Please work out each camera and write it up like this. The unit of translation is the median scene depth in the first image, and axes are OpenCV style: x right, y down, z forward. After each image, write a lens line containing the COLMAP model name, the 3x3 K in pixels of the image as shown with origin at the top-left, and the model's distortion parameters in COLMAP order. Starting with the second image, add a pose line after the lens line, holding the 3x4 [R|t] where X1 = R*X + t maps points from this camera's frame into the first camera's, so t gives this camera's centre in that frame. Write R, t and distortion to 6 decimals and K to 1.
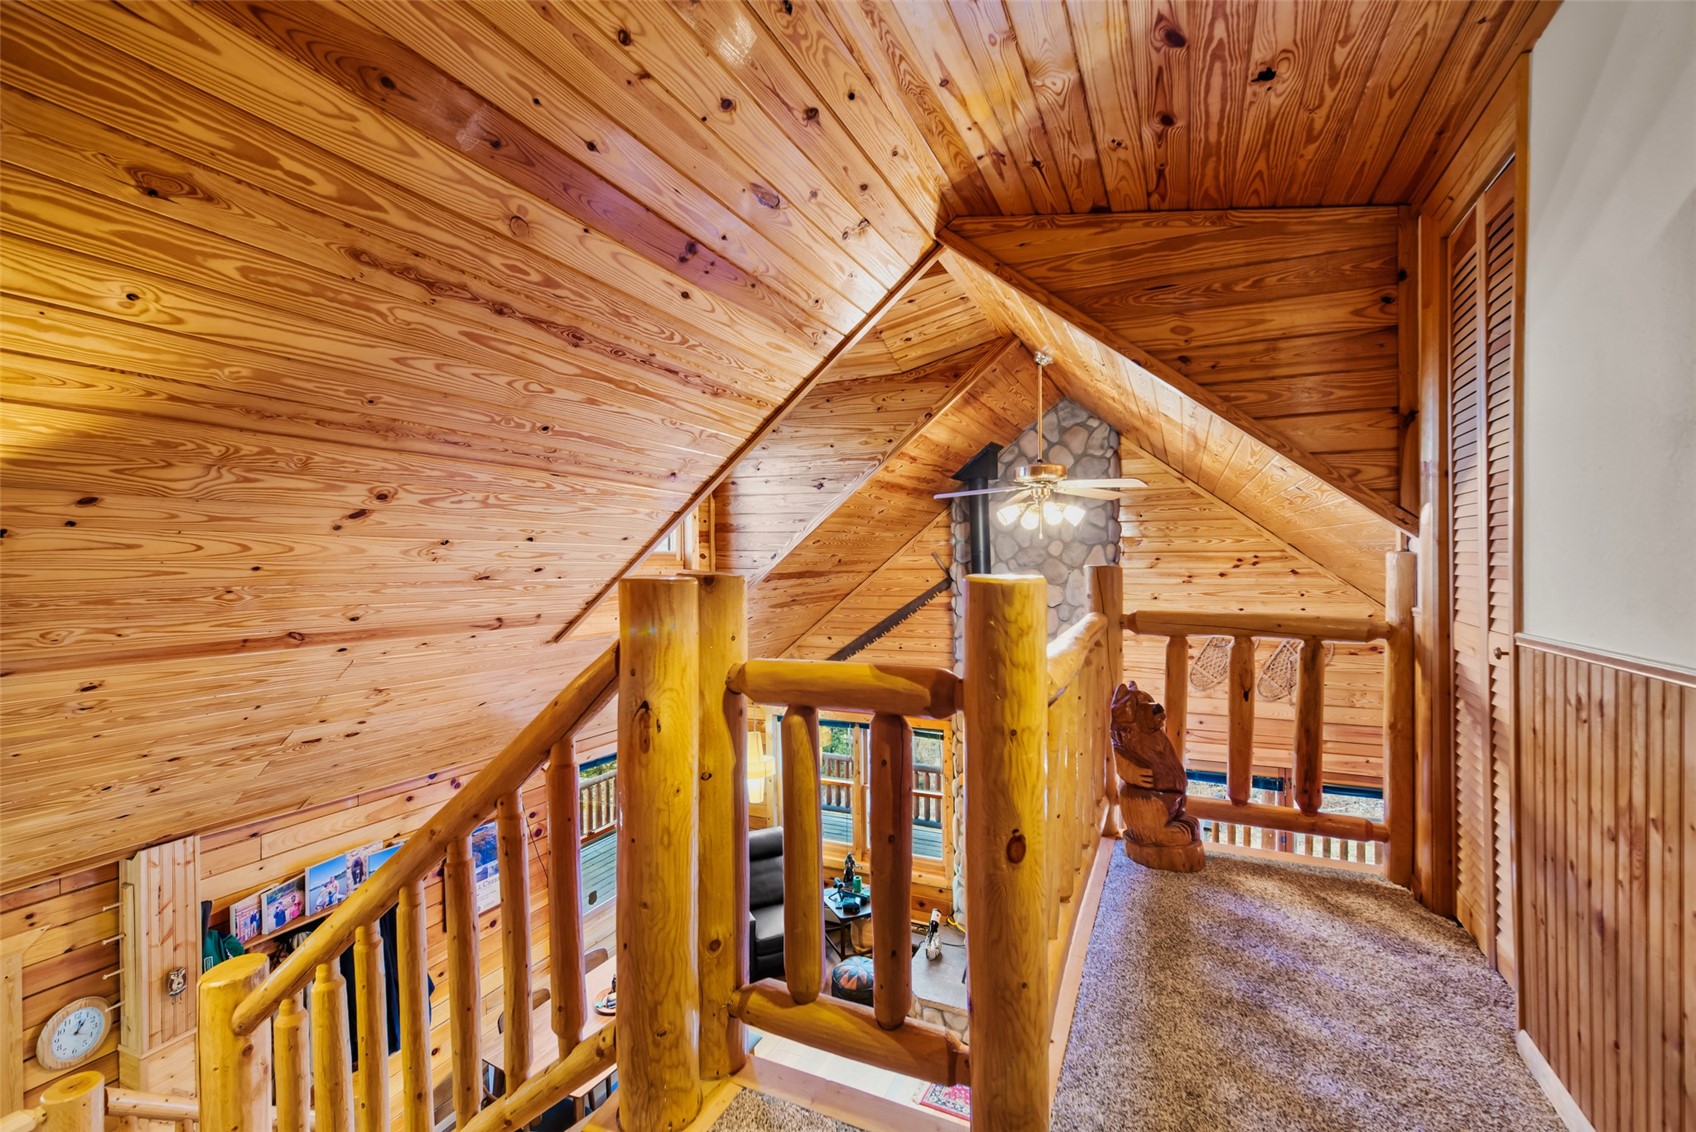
lens RADIAL K [[726.6, 0, 851.2], [0, 726.6, 566.2], [0, 0, 1]] dist [0.008808, 0.000353]
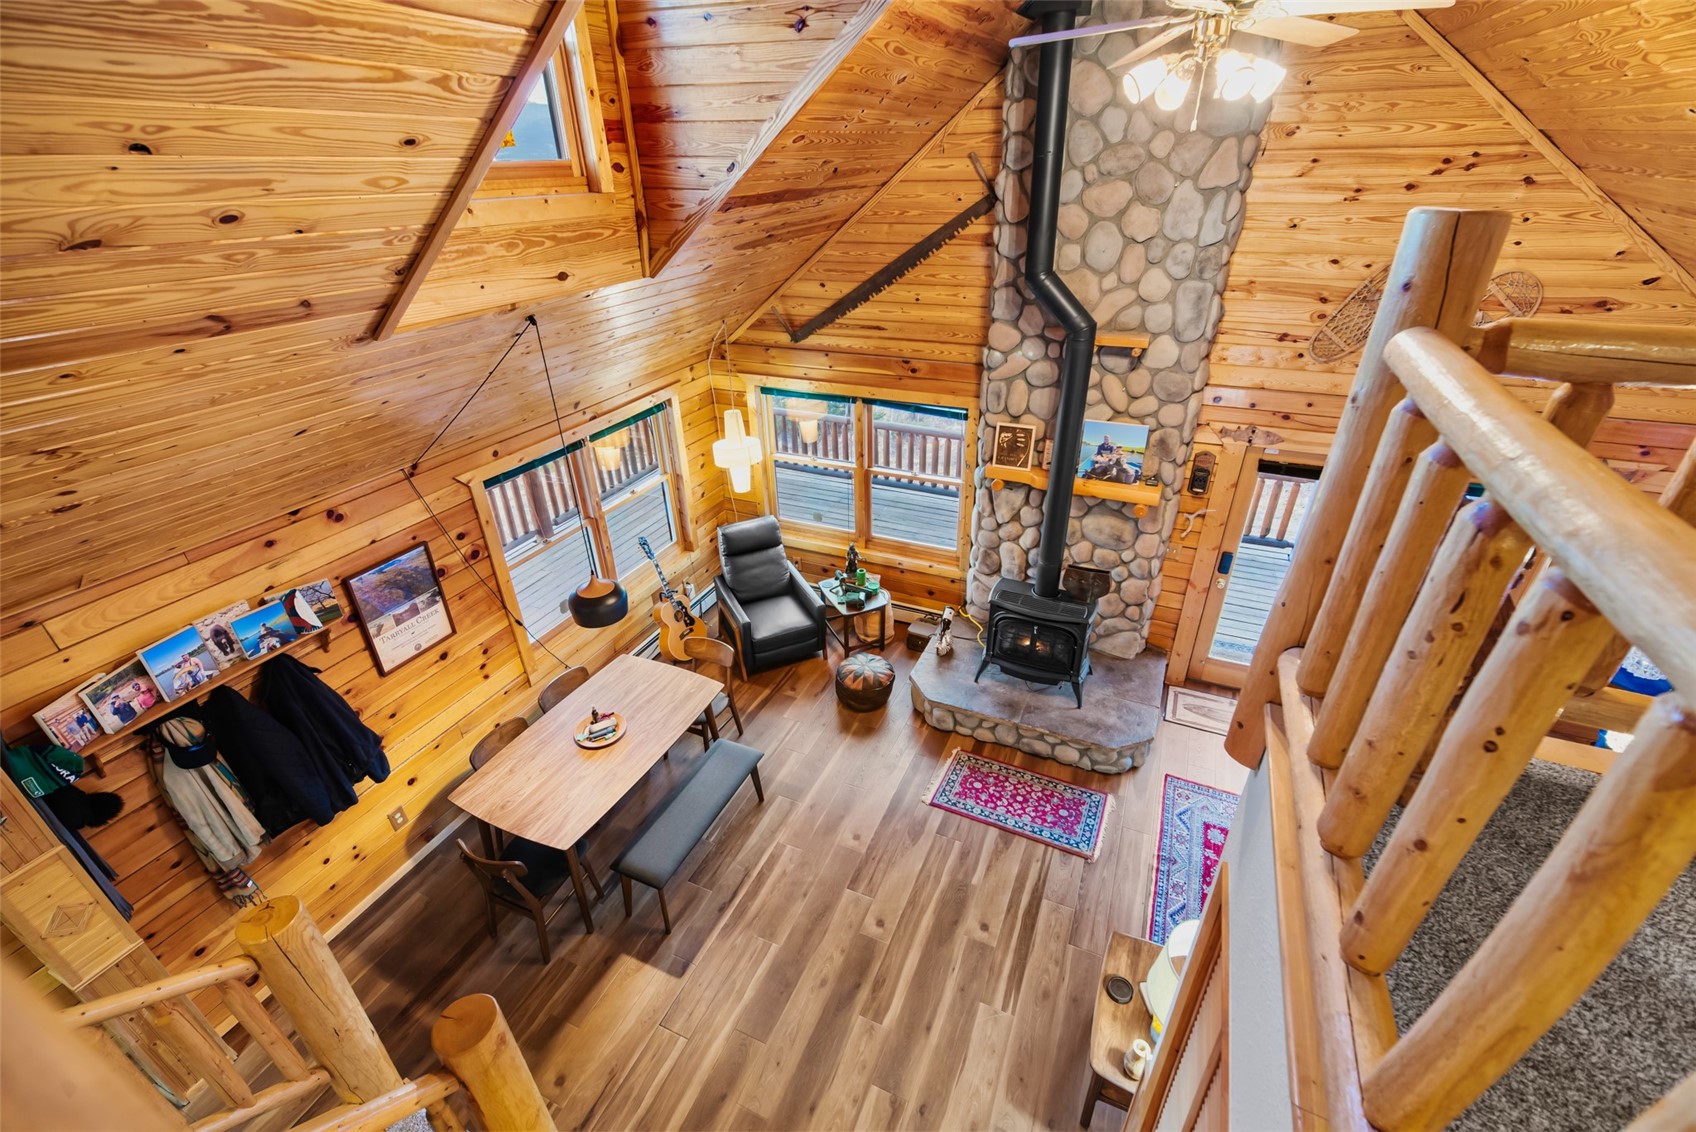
lens RADIAL K [[726.6, 0, 851.2], [0, 726.6, 566.2], [0, 0, 1]] dist [0.008808, 0.000353]
pose [[0.999874, -0.014515, 0.006349, -0.010912], [0.009621, 0.874687, 0.484592, -0.013815], [-0.012587, -0.484470, 0.874717, 0.246789]]
